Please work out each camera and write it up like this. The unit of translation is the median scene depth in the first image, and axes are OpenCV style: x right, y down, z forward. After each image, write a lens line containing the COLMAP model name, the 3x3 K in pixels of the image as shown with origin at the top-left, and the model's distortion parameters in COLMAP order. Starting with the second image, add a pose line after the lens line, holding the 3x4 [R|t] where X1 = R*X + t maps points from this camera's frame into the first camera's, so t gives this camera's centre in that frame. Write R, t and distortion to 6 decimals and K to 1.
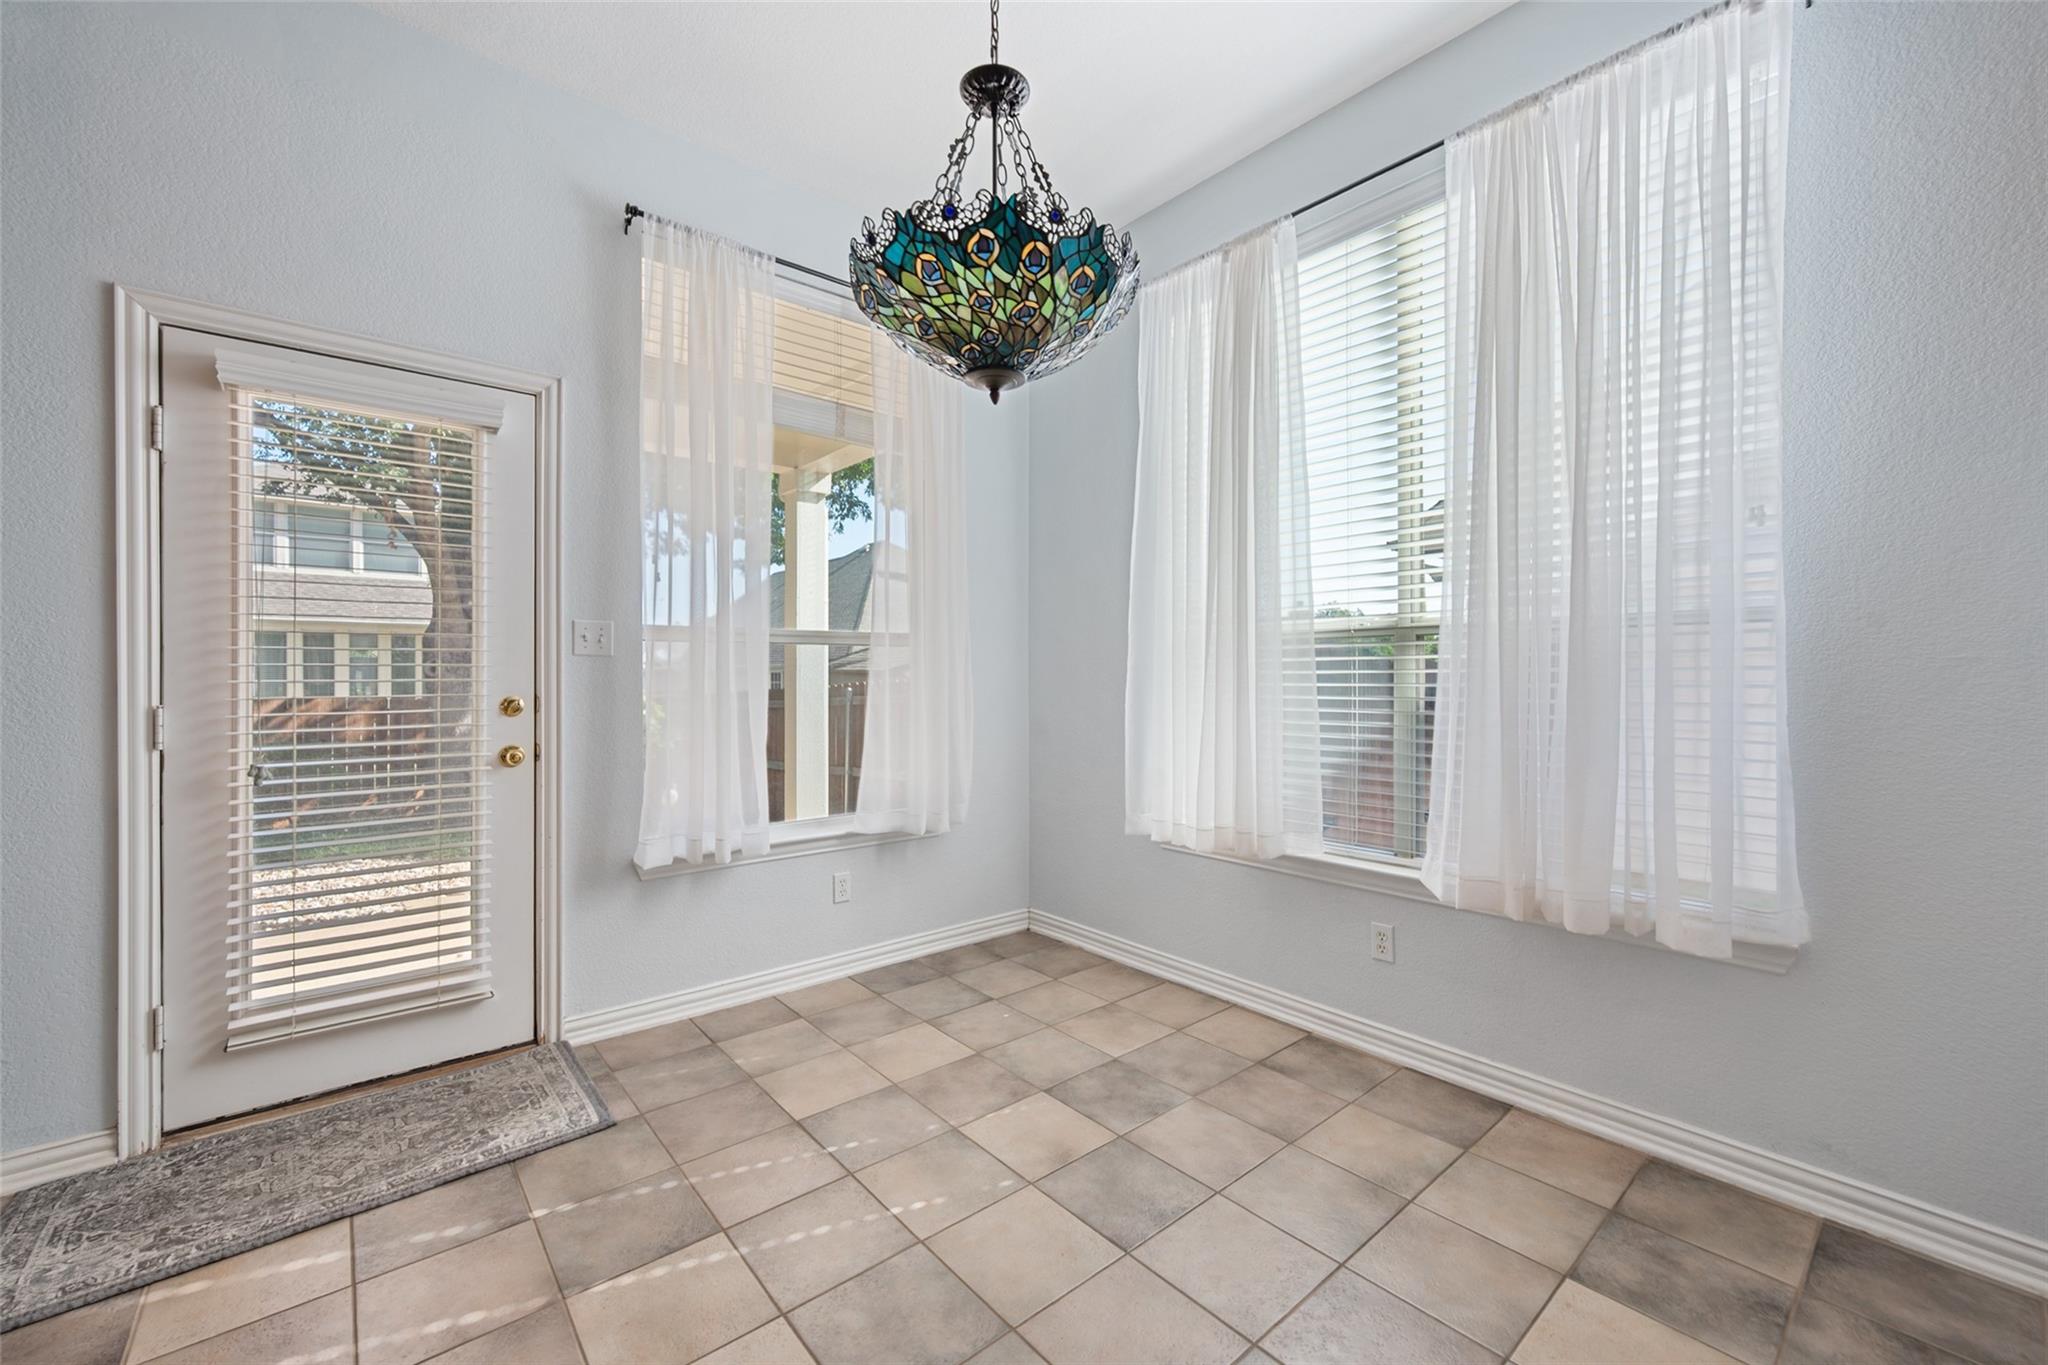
lens RADIAL K [[810.9, 0, 1024.0], [0, 810.9, 682.5], [0, 0, 1]] dist [0.000292, 0.000017]
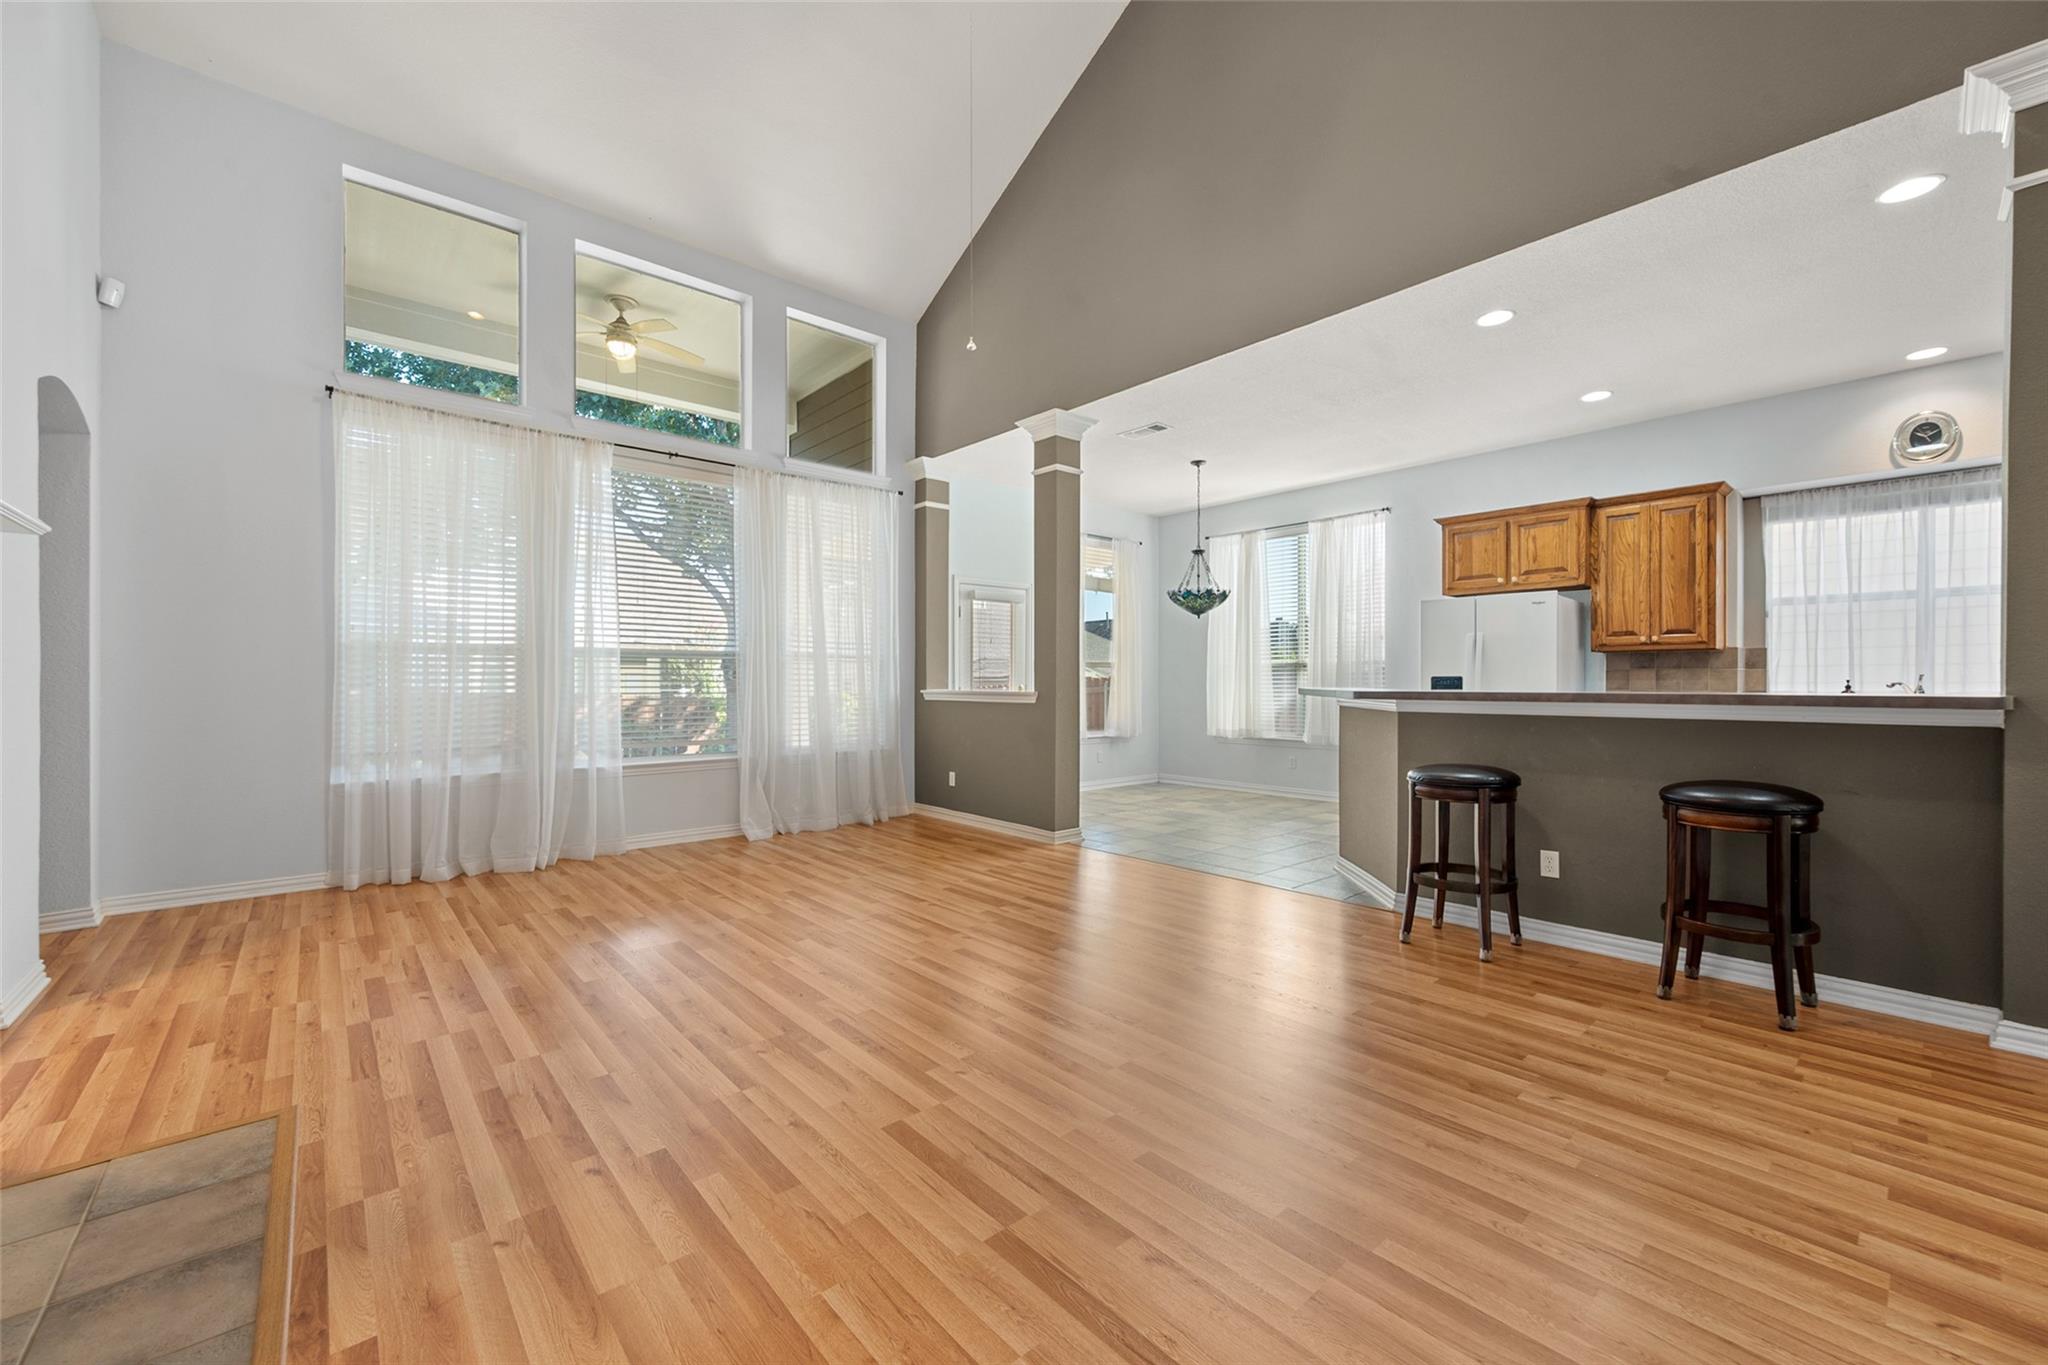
lens RADIAL K [[810.9, 0, 1024.0], [0, 810.9, 682.5], [0, 0, 1]] dist [0.000292, 0.000017]
pose [[0.999906, 0.000787, 0.013676, -0.603222], [-0.000754, 0.999997, -0.002403, 0.016393], [-0.013678, 0.002393, 0.999904, -1.995489]]
